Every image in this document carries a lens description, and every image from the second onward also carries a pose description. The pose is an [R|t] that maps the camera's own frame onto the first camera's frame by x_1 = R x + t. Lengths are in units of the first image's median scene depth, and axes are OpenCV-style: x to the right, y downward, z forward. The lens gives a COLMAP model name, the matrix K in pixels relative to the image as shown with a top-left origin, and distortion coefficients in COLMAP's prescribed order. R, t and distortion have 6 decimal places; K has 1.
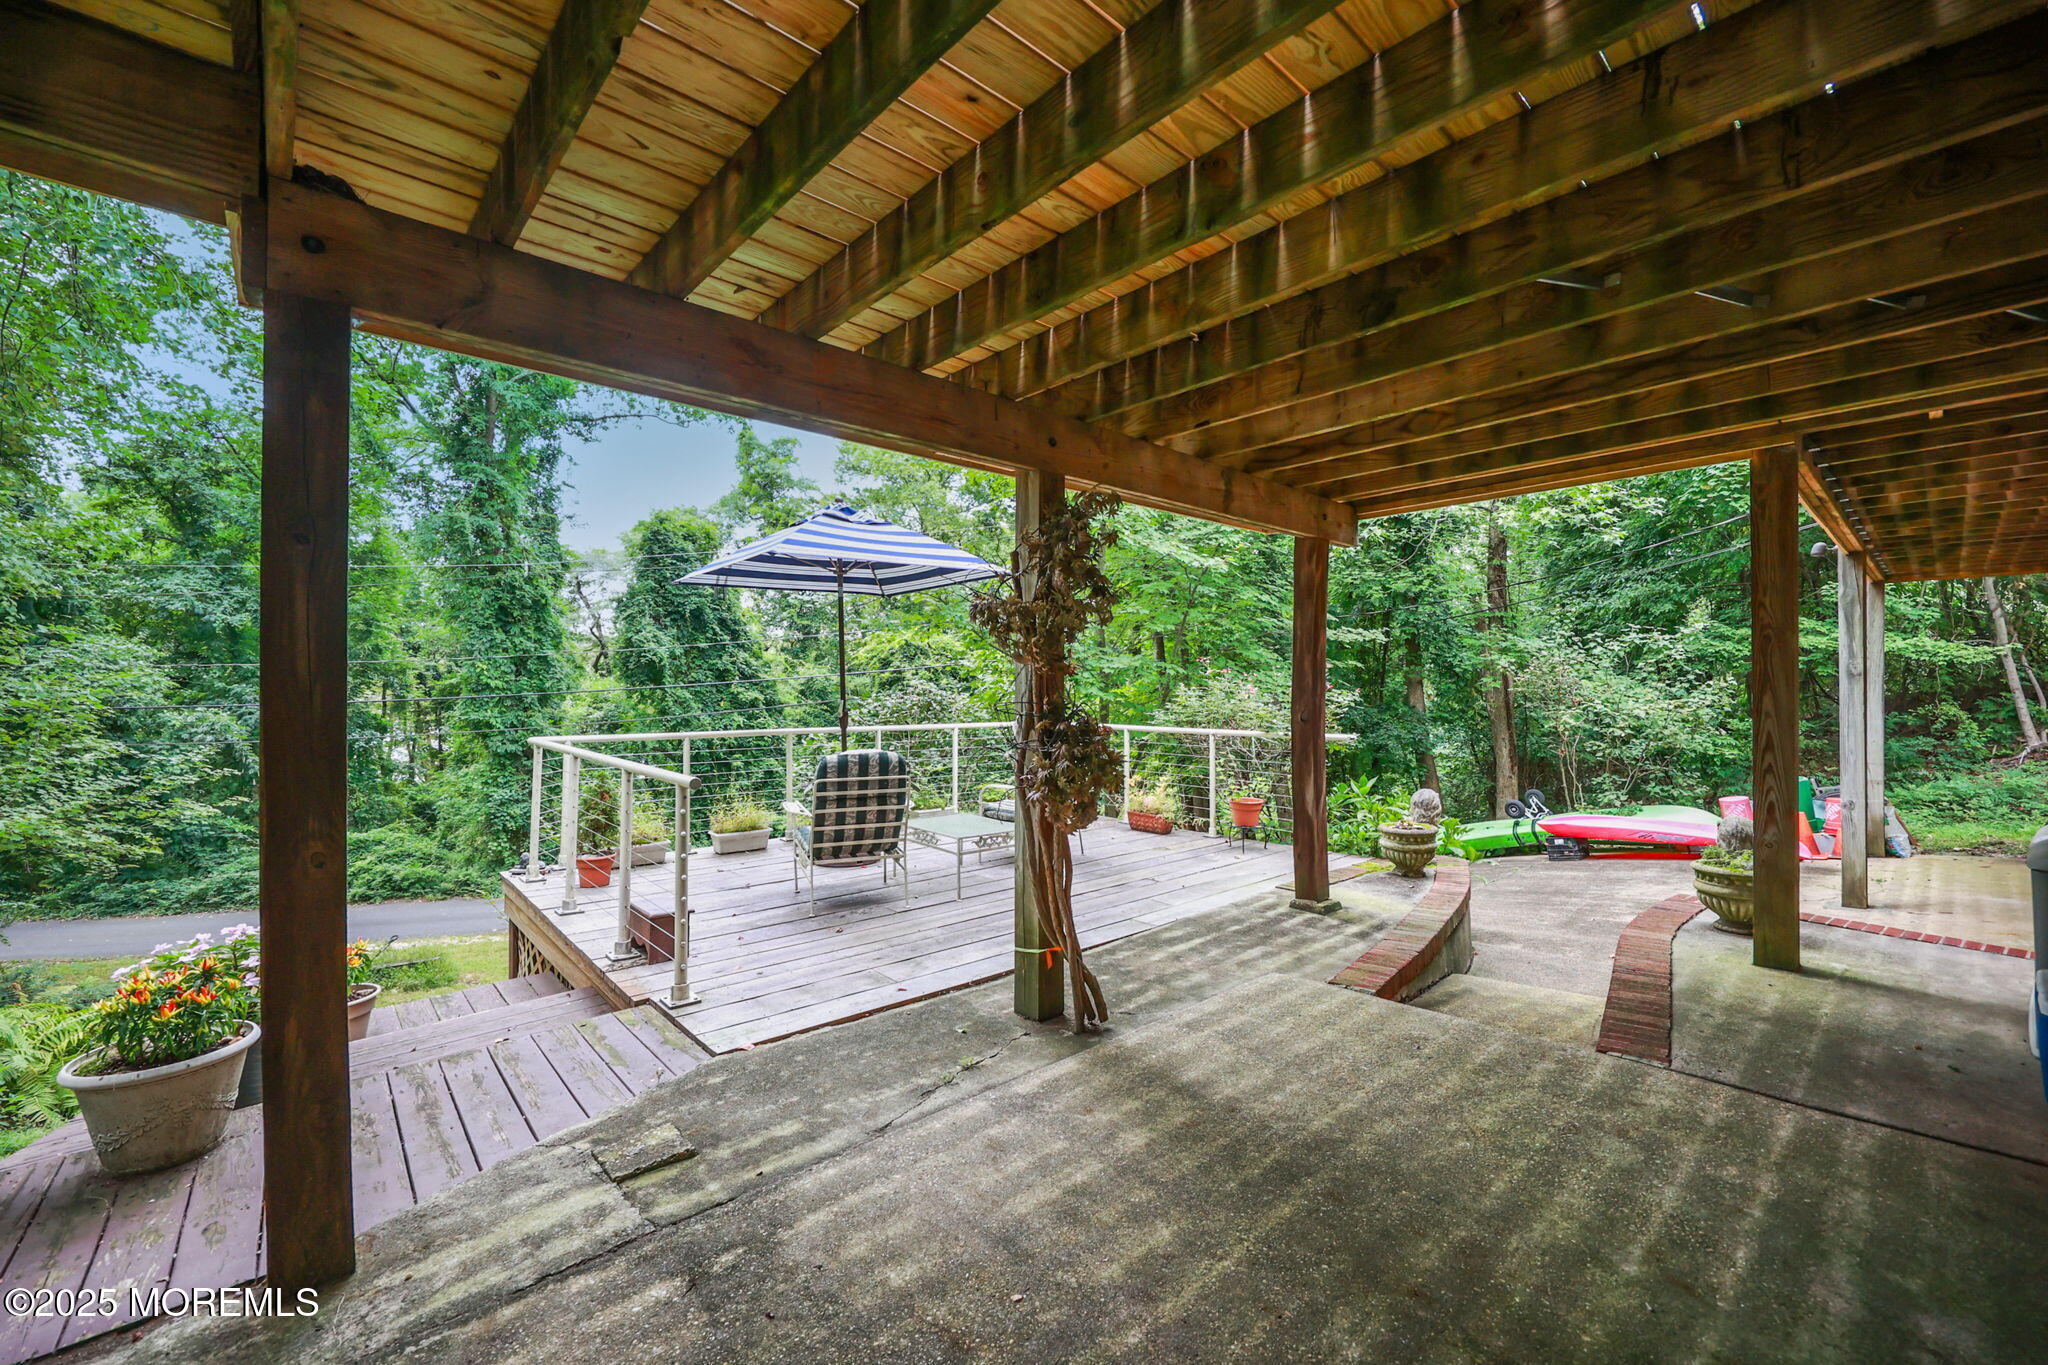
lens RADIAL K [[832.0, 0, 1027.4], [0, 832.0, 680.3], [0, 0, 1]] dist [0.000524, -0.000344]
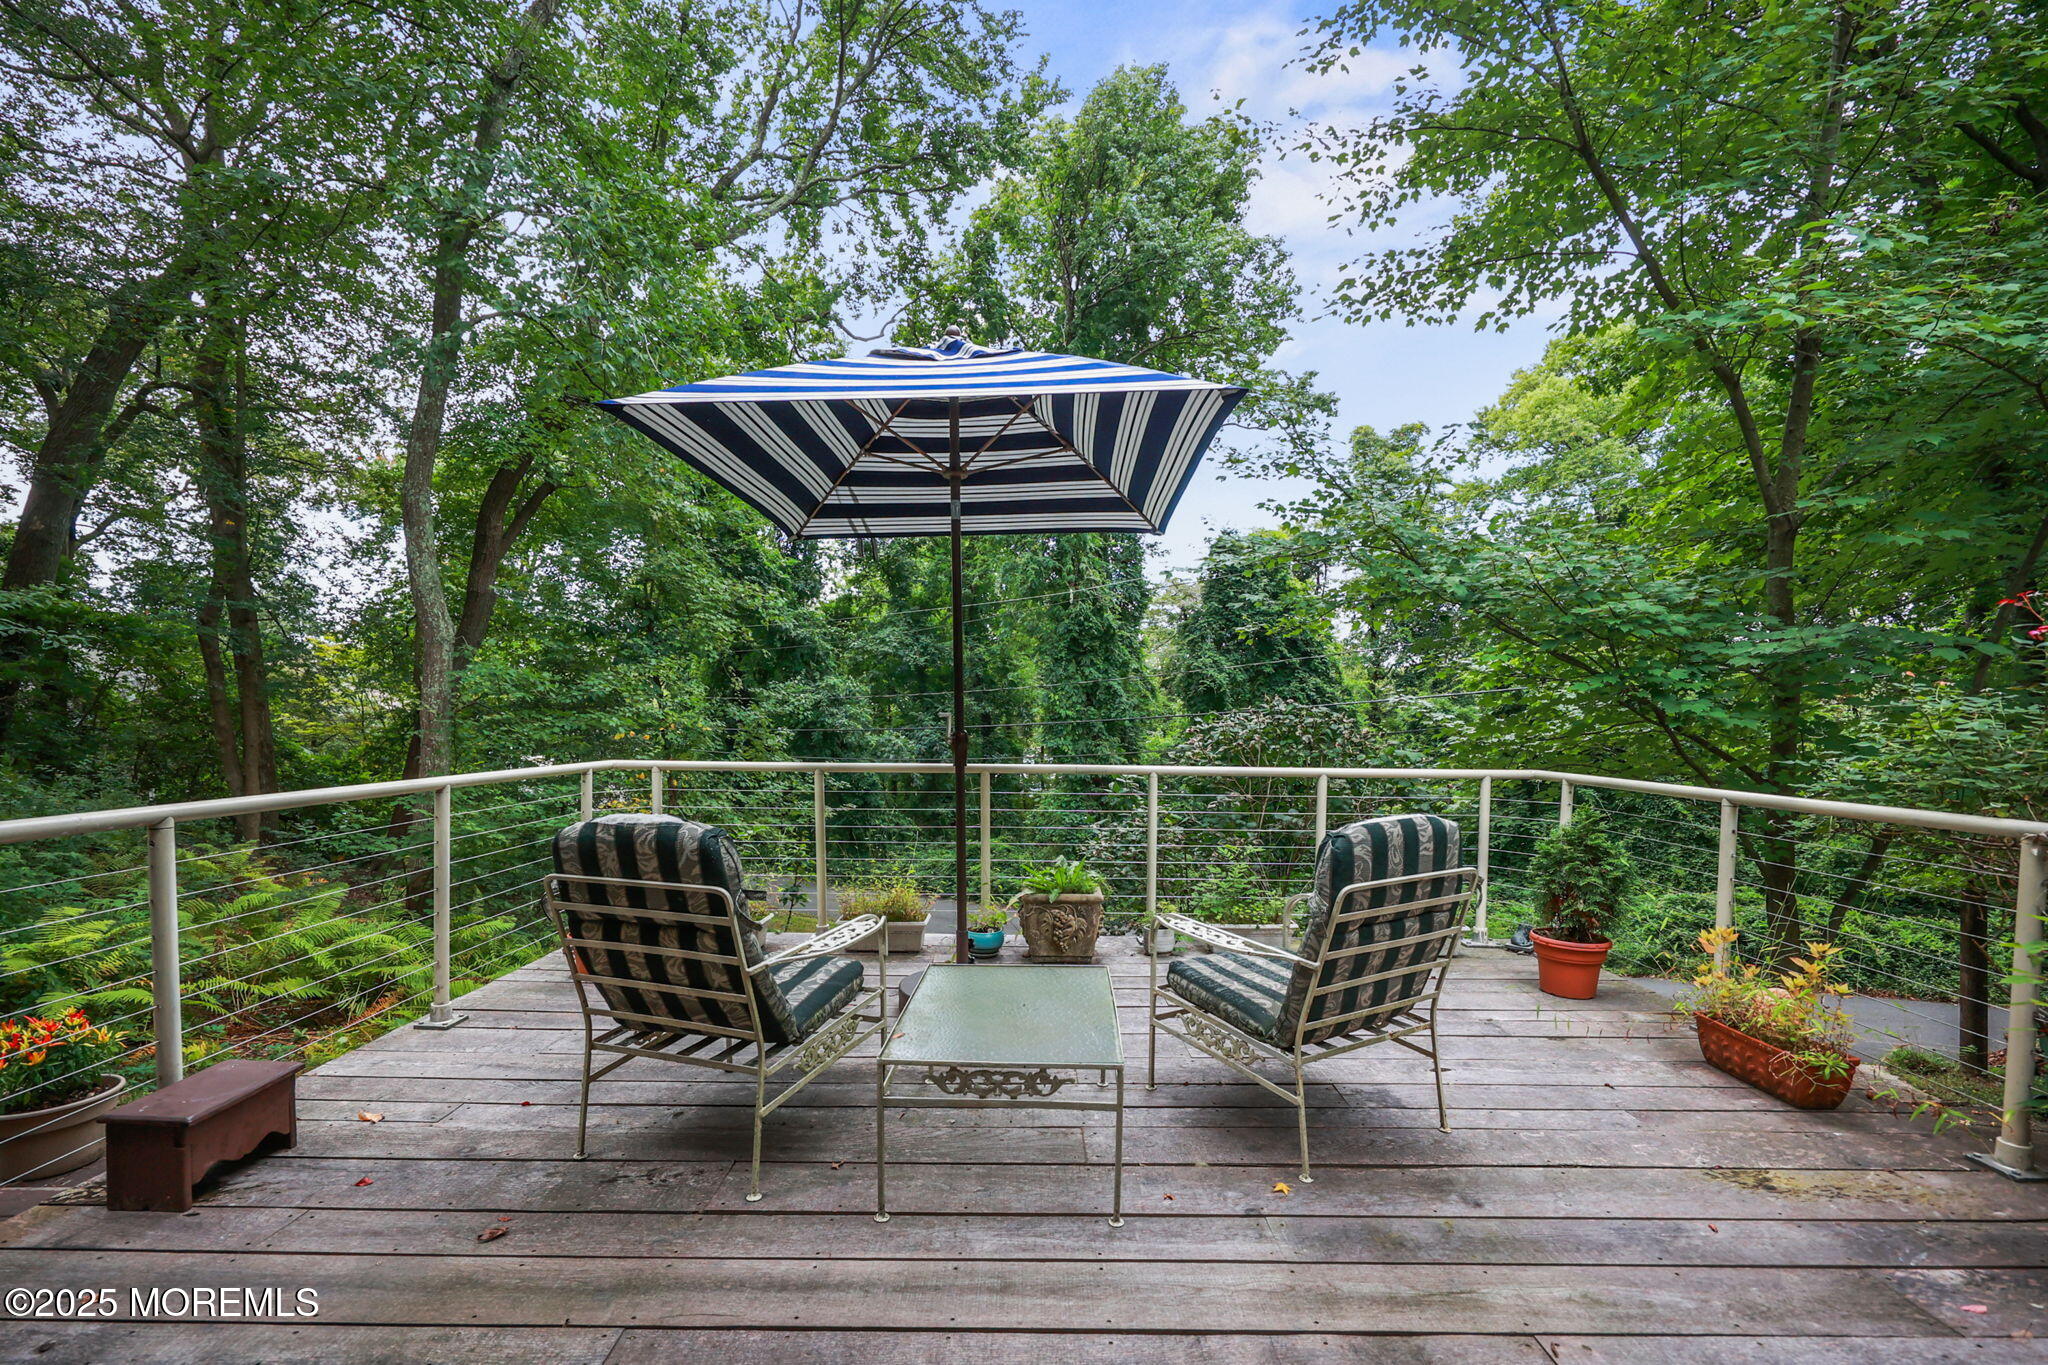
lens RADIAL K [[858.6, 0, 1029.9], [0, 858.6, 773.6], [0, 0, 1]] dist [-0.000242, -0.000076]
pose [[0.744983, 0.046343, -0.665471, 0.042019], [-0.000729, 0.997640, 0.068659, 0.005958], [0.667083, -0.050665, 0.743259, 0.144734]]
